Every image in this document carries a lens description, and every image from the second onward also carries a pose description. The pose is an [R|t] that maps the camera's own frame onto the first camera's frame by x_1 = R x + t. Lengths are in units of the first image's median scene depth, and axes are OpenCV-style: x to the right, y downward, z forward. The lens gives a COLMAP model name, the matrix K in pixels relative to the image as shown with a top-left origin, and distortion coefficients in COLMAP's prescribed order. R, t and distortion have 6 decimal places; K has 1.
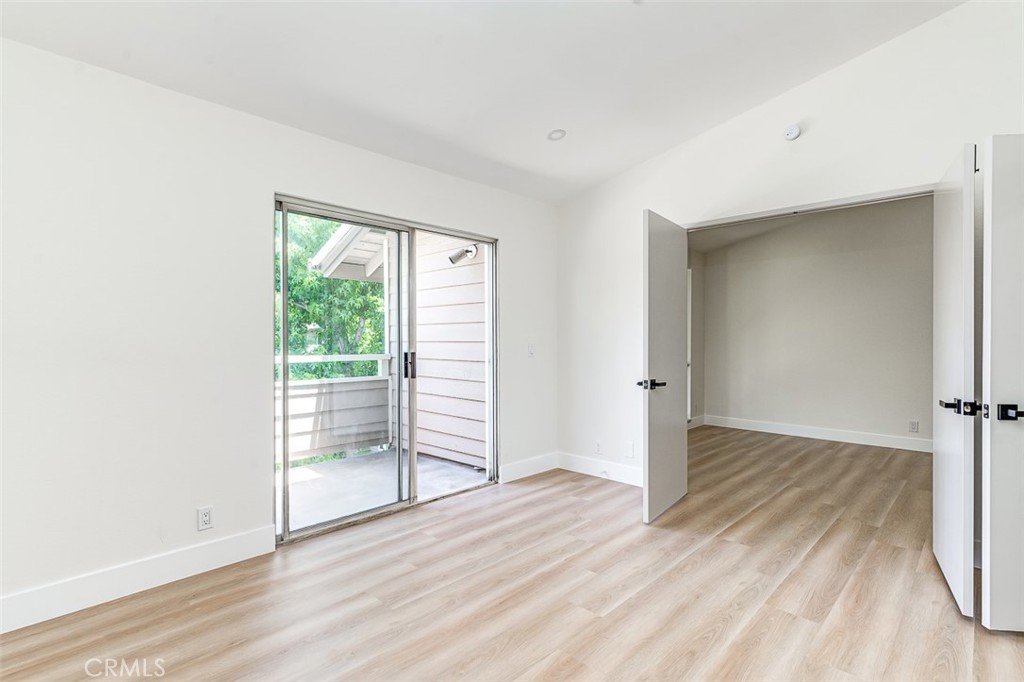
lens RADIAL K [[494.5, 0, 510.5], [0, 494.5, 340.7], [0, 0, 1]] dist [0.003518, -0.000070]
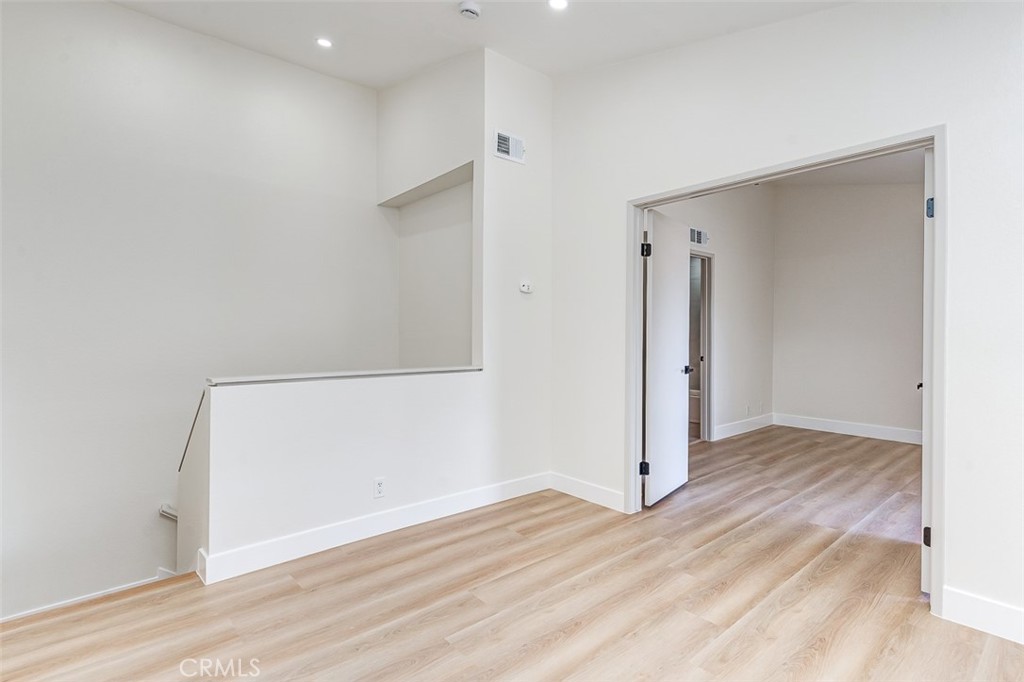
lens RADIAL K [[494.5, 0, 509.8], [0, 494.5, 337.6], [0, 0, 1]] dist [0.003518, -0.000070]
pose [[-0.995662, -0.011108, 0.092379, 1.005999], [-0.010177, 0.999893, 0.010548, 0.003960], [-0.092486, 0.009562, -0.995668, 2.065322]]
